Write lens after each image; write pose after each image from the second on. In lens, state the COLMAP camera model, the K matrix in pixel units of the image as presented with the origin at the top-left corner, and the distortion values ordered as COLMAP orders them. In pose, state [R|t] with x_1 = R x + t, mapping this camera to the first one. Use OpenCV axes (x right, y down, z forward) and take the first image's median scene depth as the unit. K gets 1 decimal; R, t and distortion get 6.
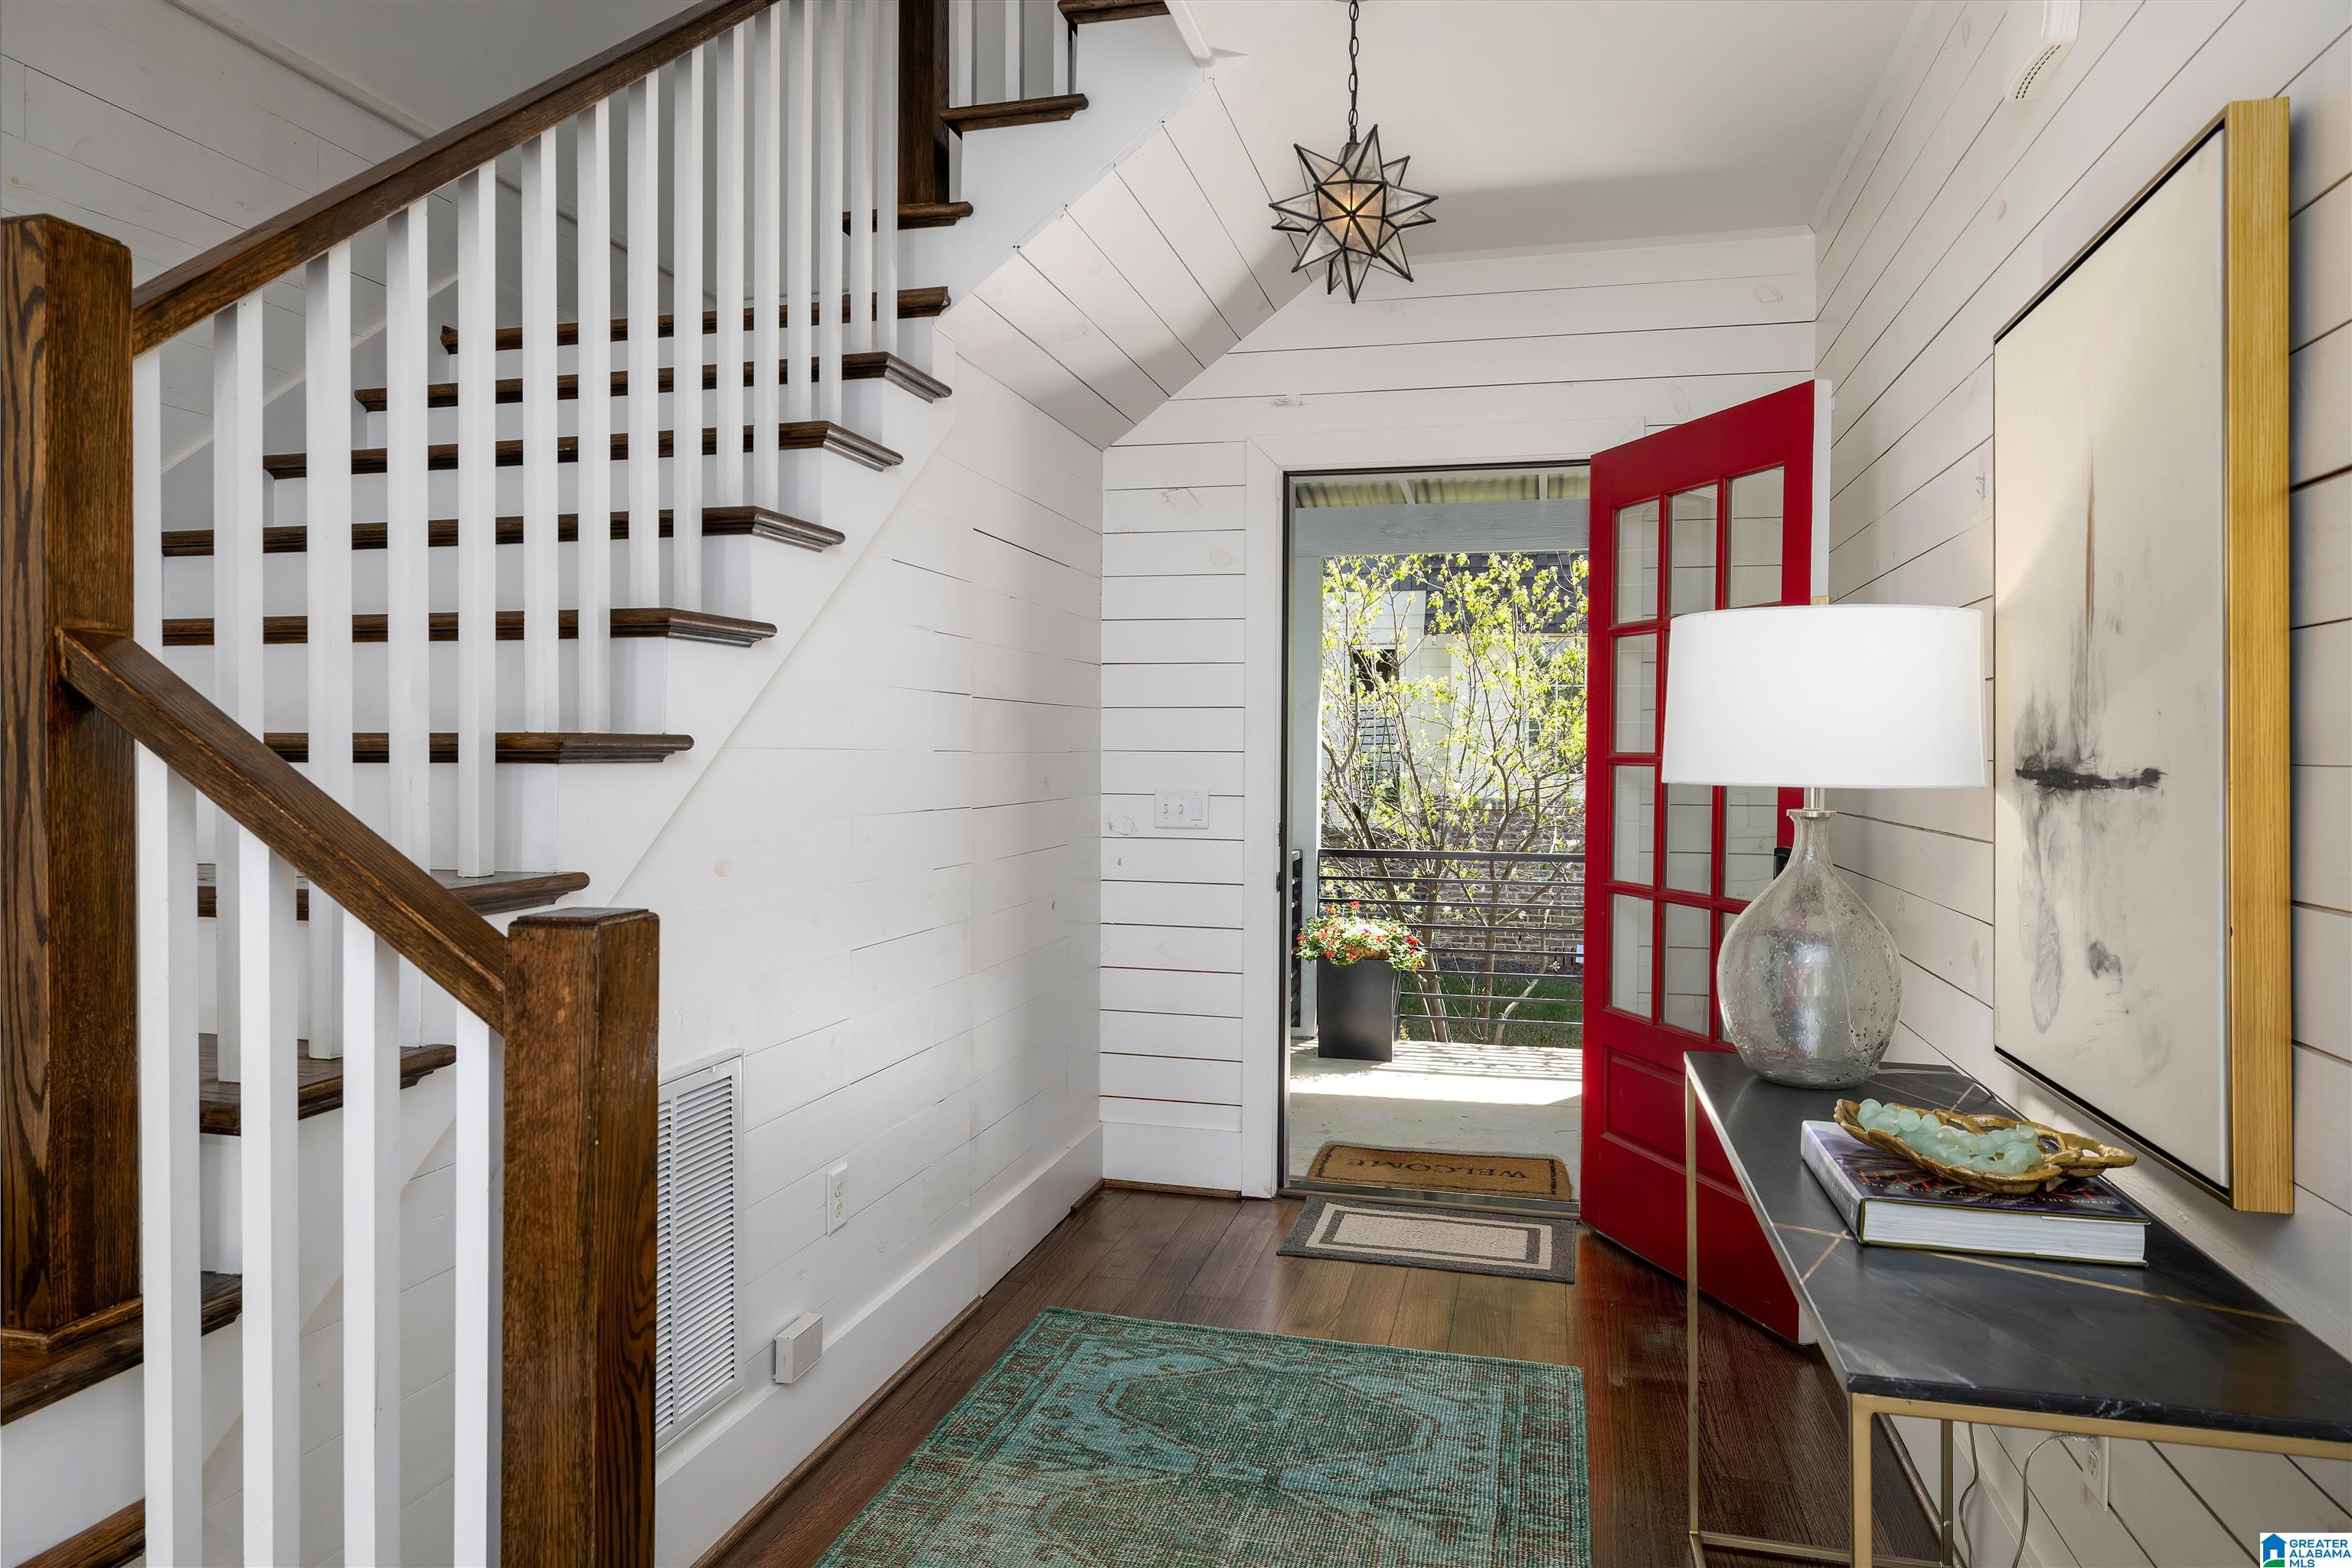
lens RADIAL K [[1508.2, 0, 1161.2], [0, 1508.2, 773.9], [0, 0, 1]] dist [0.011824, -0.002532]
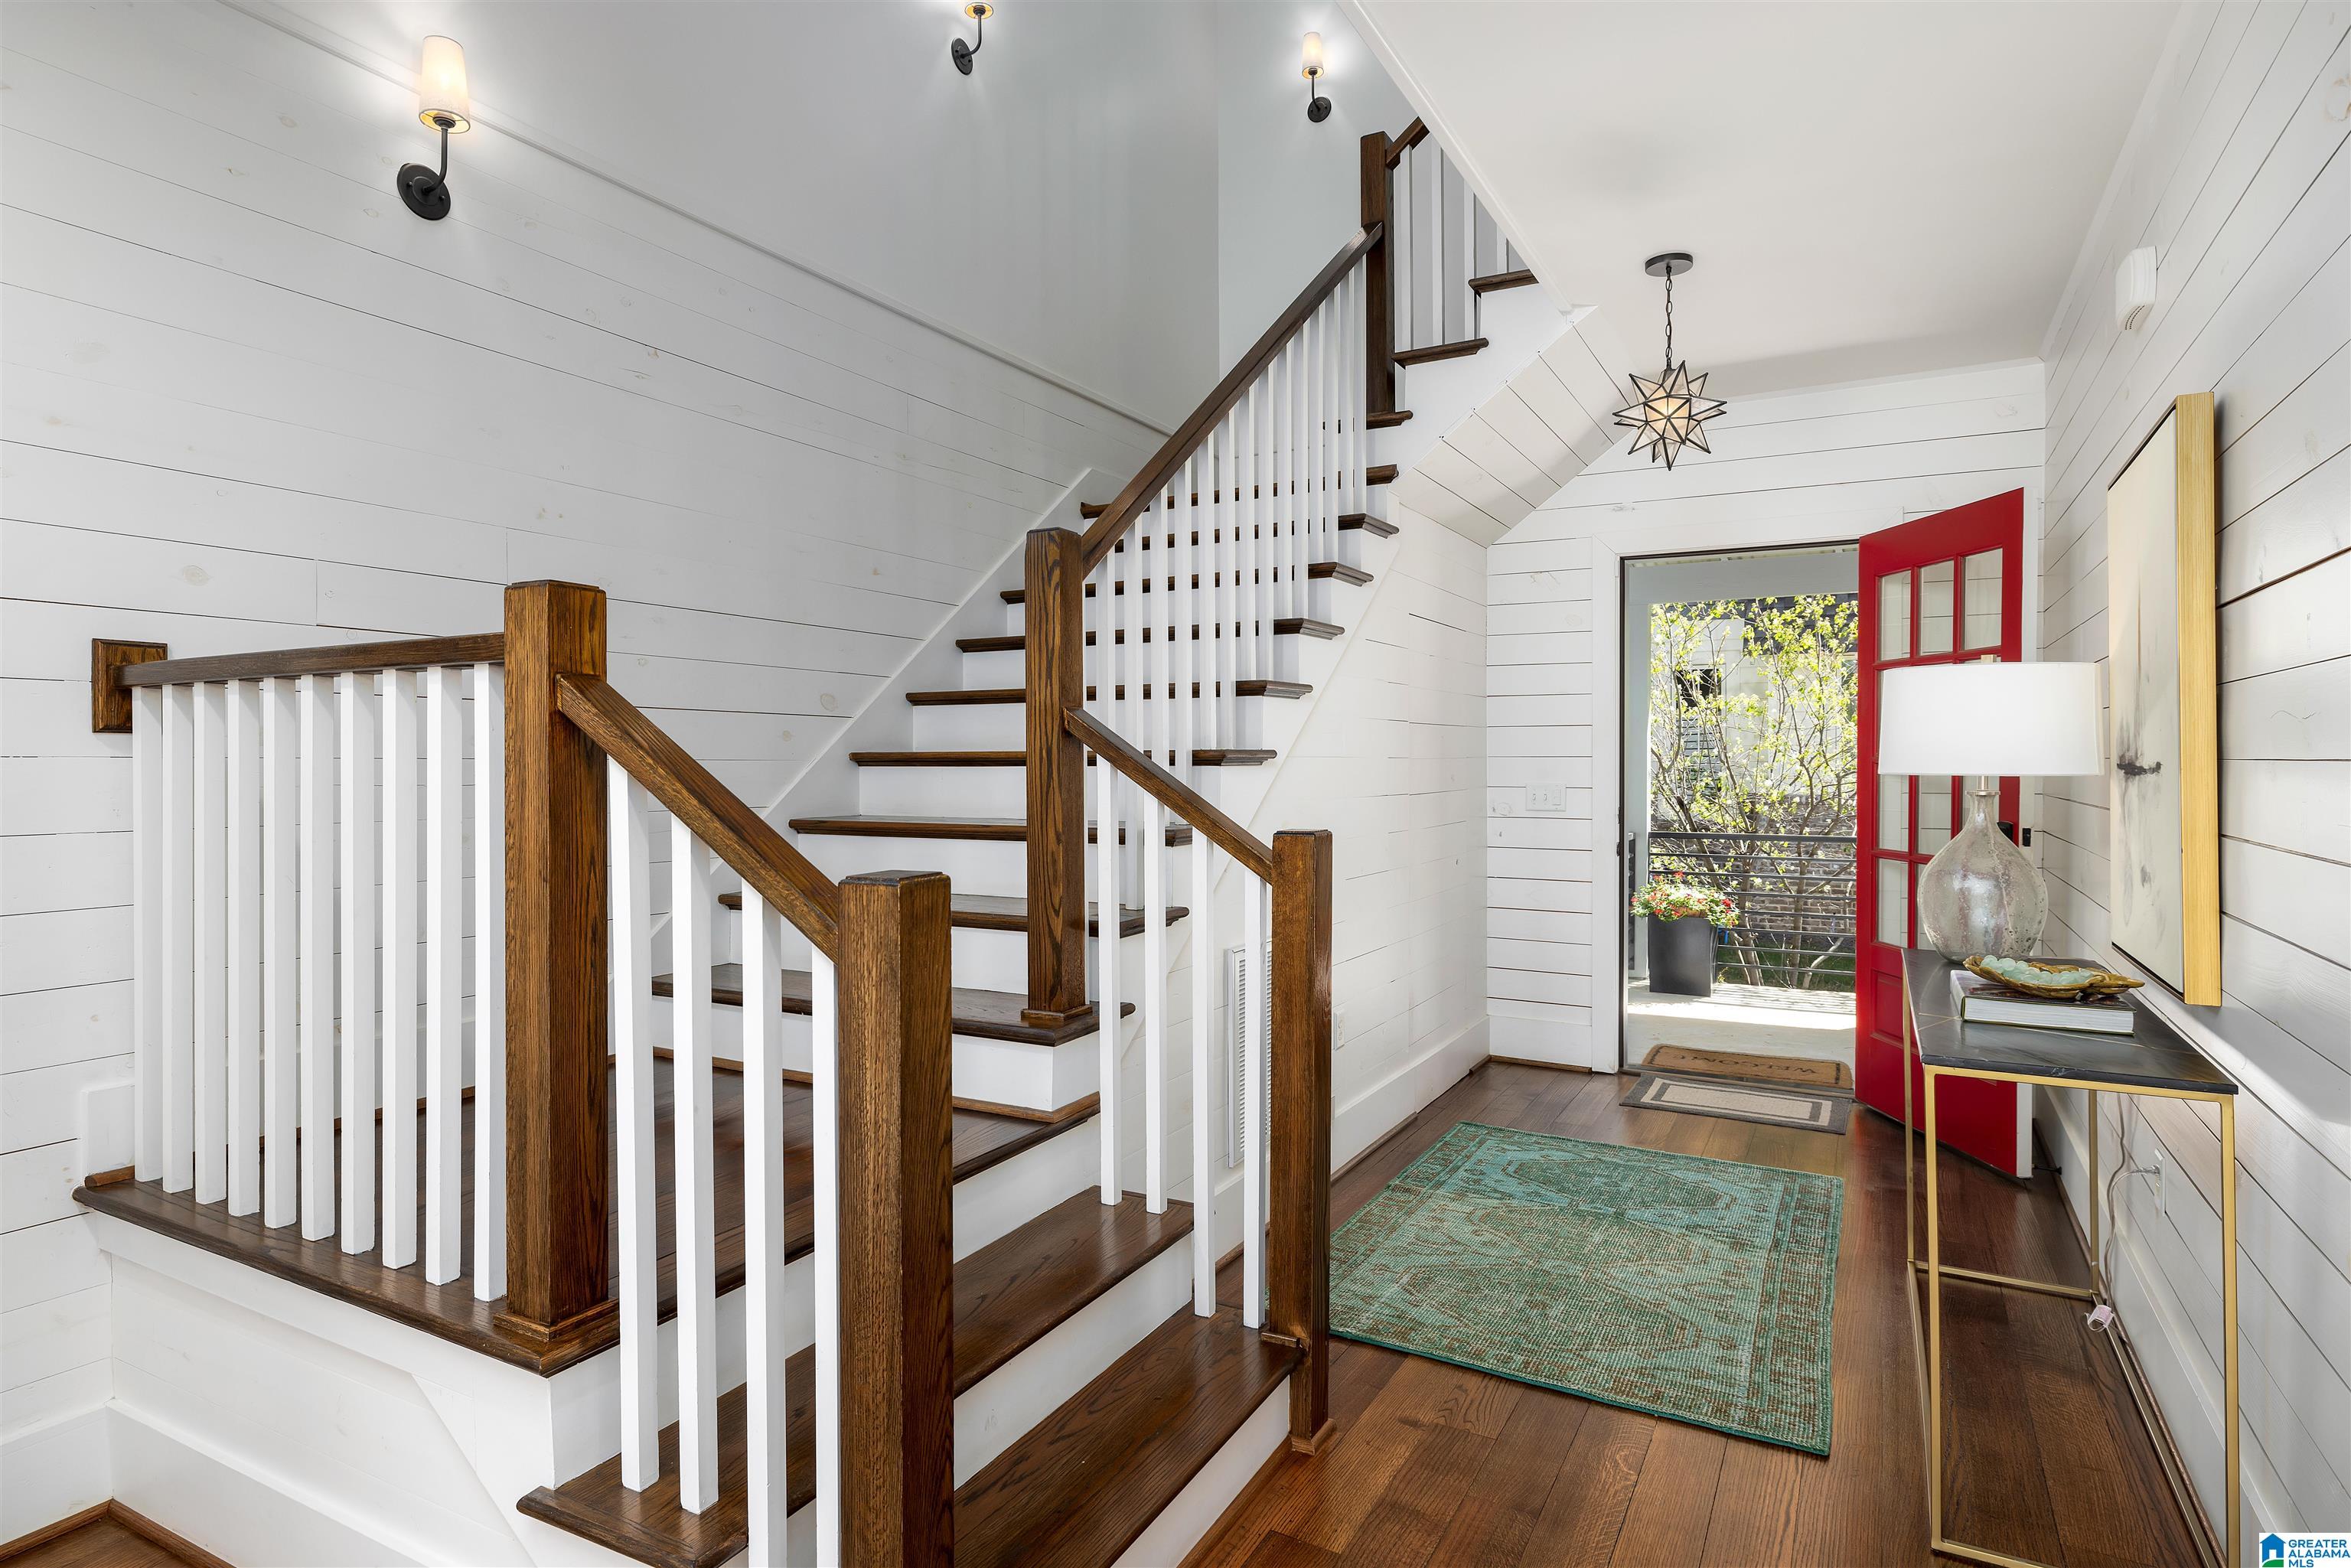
lens RADIAL K [[1267.4, 0, 1160.7], [0, 1267.4, 768.1], [0, 0, 1]] dist [-0.006810, 0.005462]
pose [[0.965499, -0.005522, -0.260348, -0.039447], [0.003791, 0.999967, -0.007153, 0.005006], [0.260379, 0.005919, 0.965488, -0.373169]]
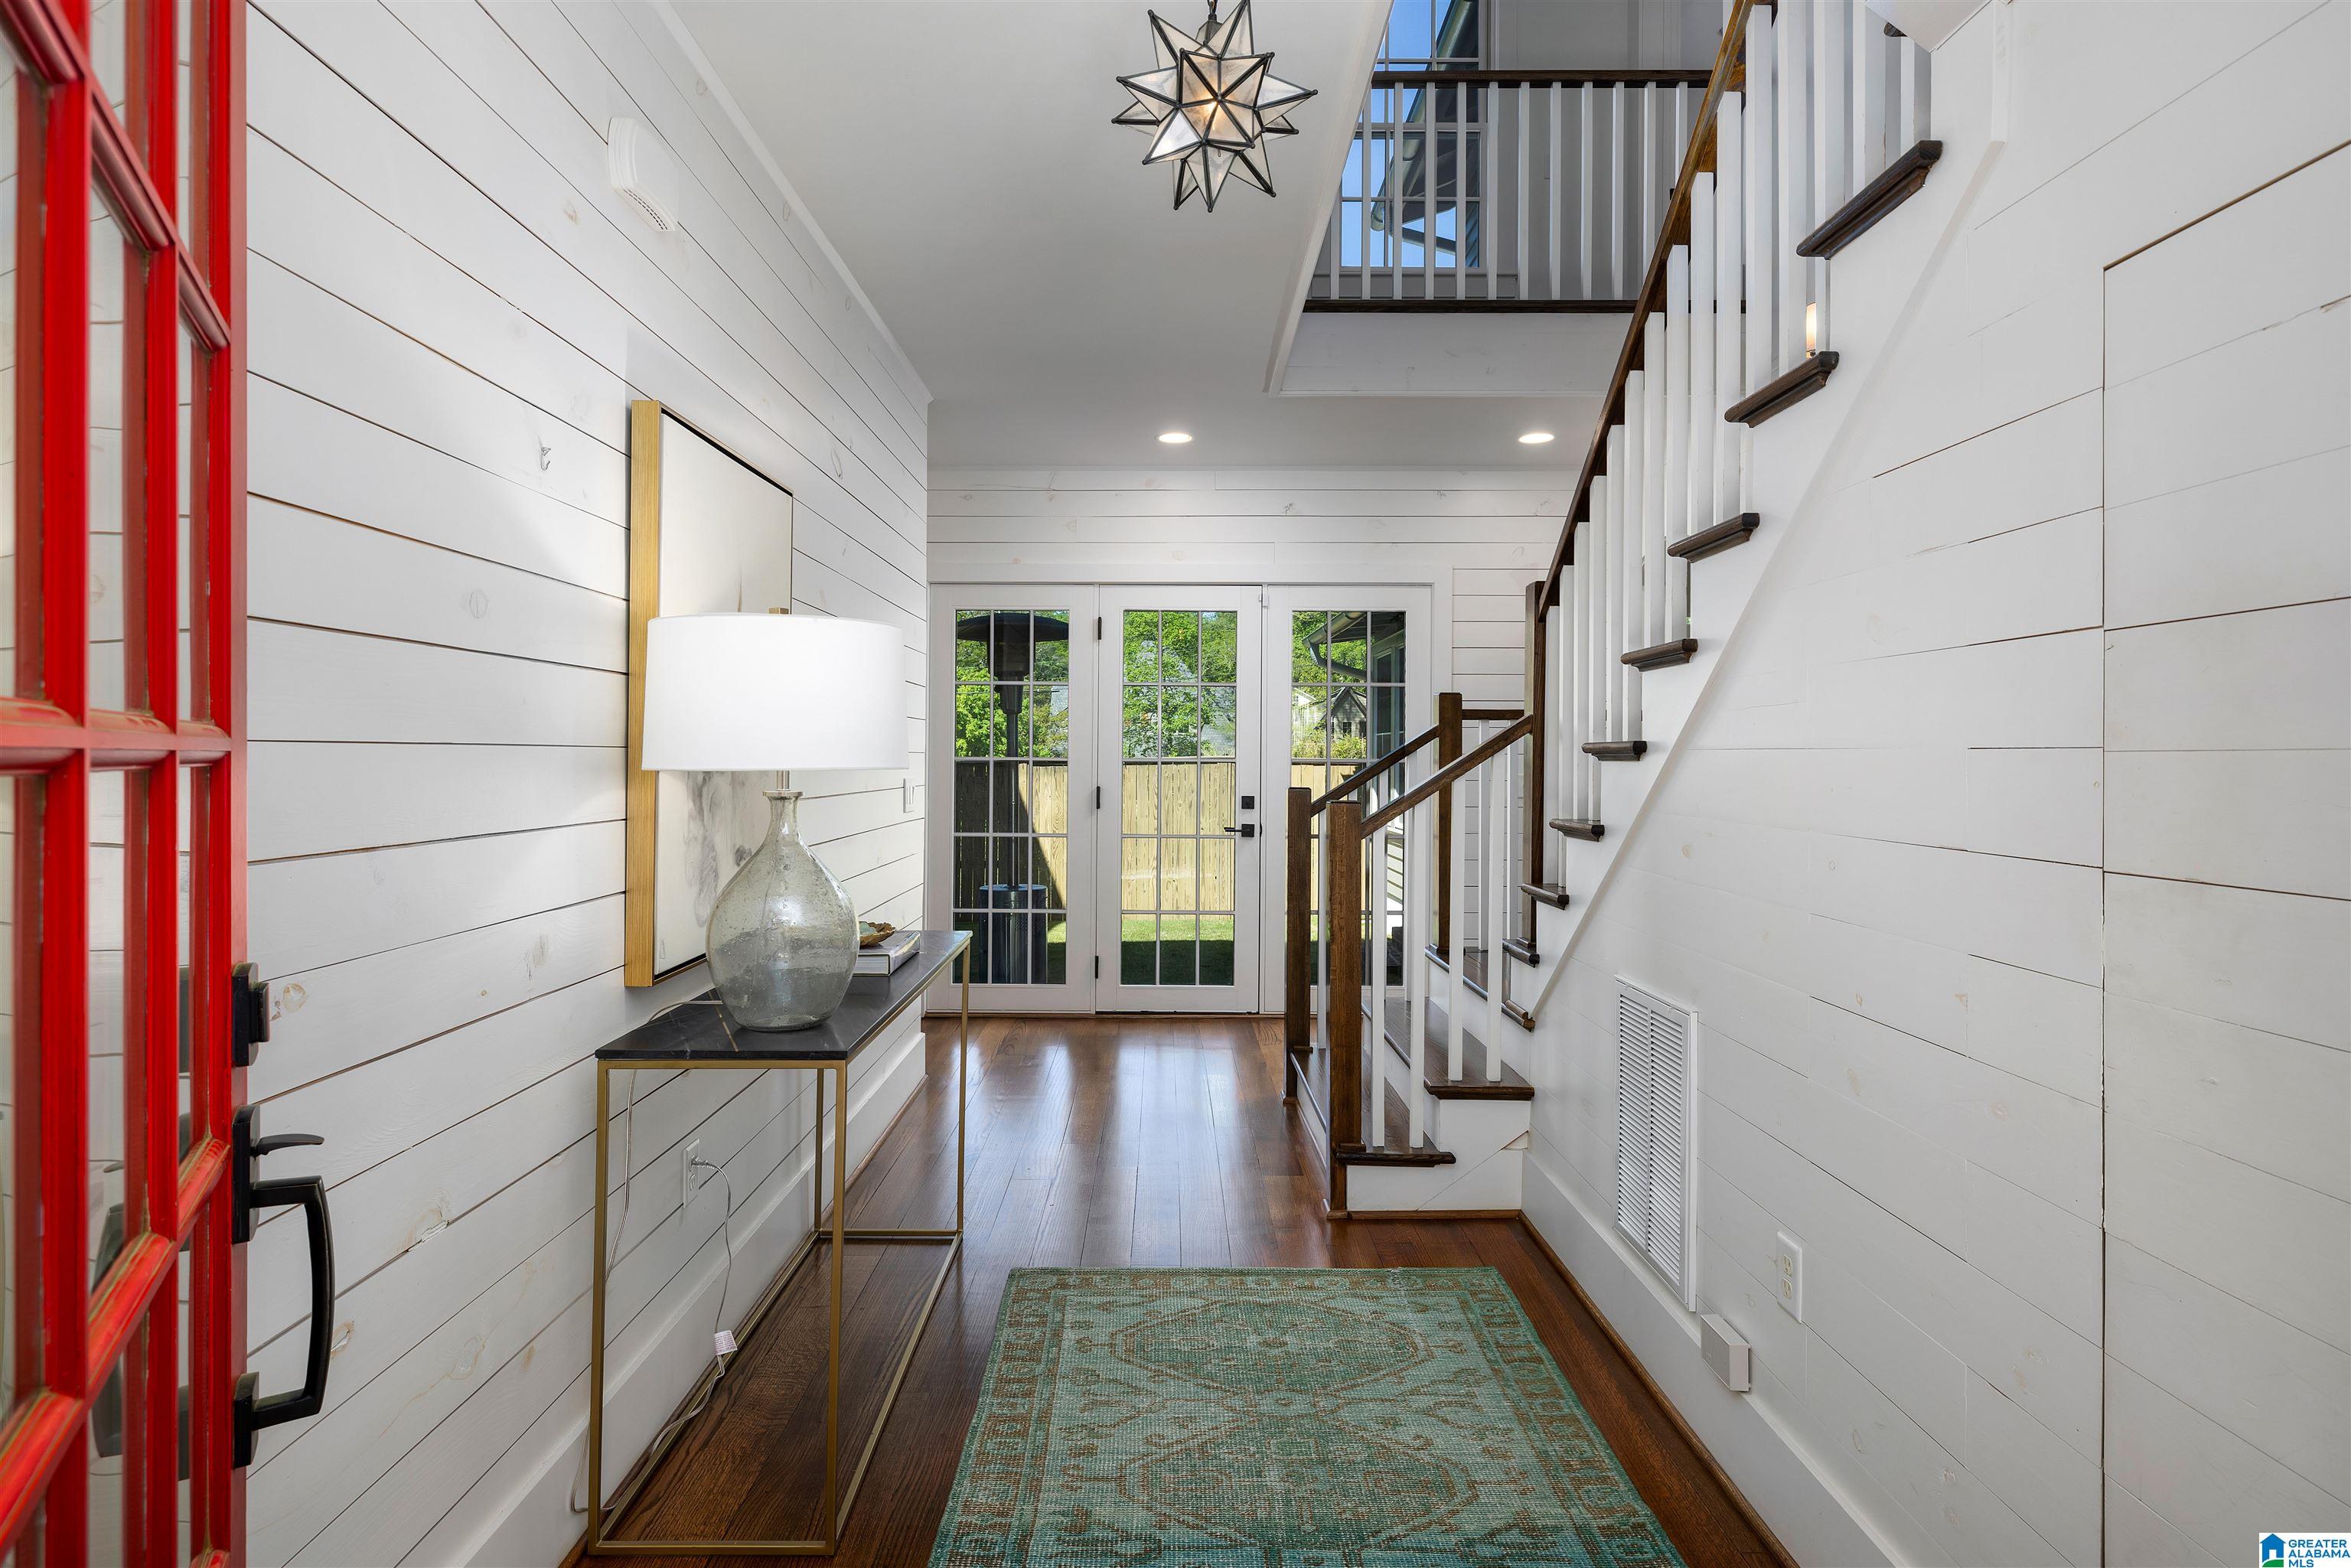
lens RADIAL K [[1267.4, 0, 1166.1], [0, 1267.4, 764.6], [0, 0, 1]] dist [-0.006810, 0.005462]
pose [[-0.969090, -0.011279, -0.246449, 0.292828], [-0.016510, 0.999680, 0.019170, -0.015381], [0.246154, 0.022646, -0.968966, 1.534478]]
